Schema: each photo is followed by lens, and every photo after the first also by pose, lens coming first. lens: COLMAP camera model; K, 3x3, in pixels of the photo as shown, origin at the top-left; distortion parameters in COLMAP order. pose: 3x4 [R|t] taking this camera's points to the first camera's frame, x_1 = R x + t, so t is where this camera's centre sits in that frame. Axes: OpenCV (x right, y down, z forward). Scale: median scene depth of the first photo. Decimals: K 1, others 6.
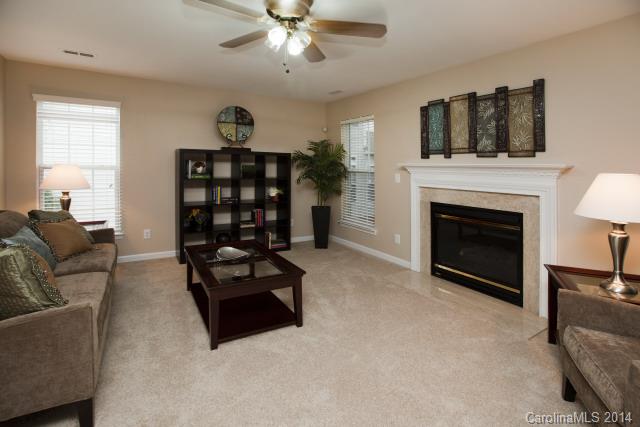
lens RADIAL K [[301.0, 0, 320.0], [0, 301.0, 213.5], [0, 0, 1]] dist [-0.013935, 0.000271]
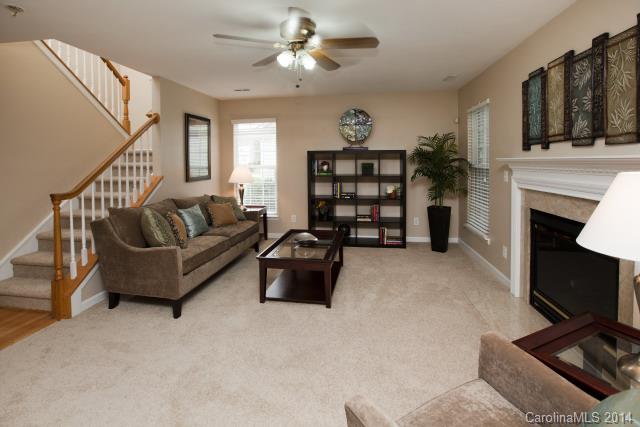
lens RADIAL K [[303.8, 0, 319.5], [0, 303.8, 225.1], [0, 0, 1]] dist [0.000019, 0.001147]
pose [[0.761602, 0.109562, -0.638717, 0.459378], [-0.078244, 0.993941, 0.077198, -0.014912], [0.643305, -0.008818, 0.765559, 0.077666]]
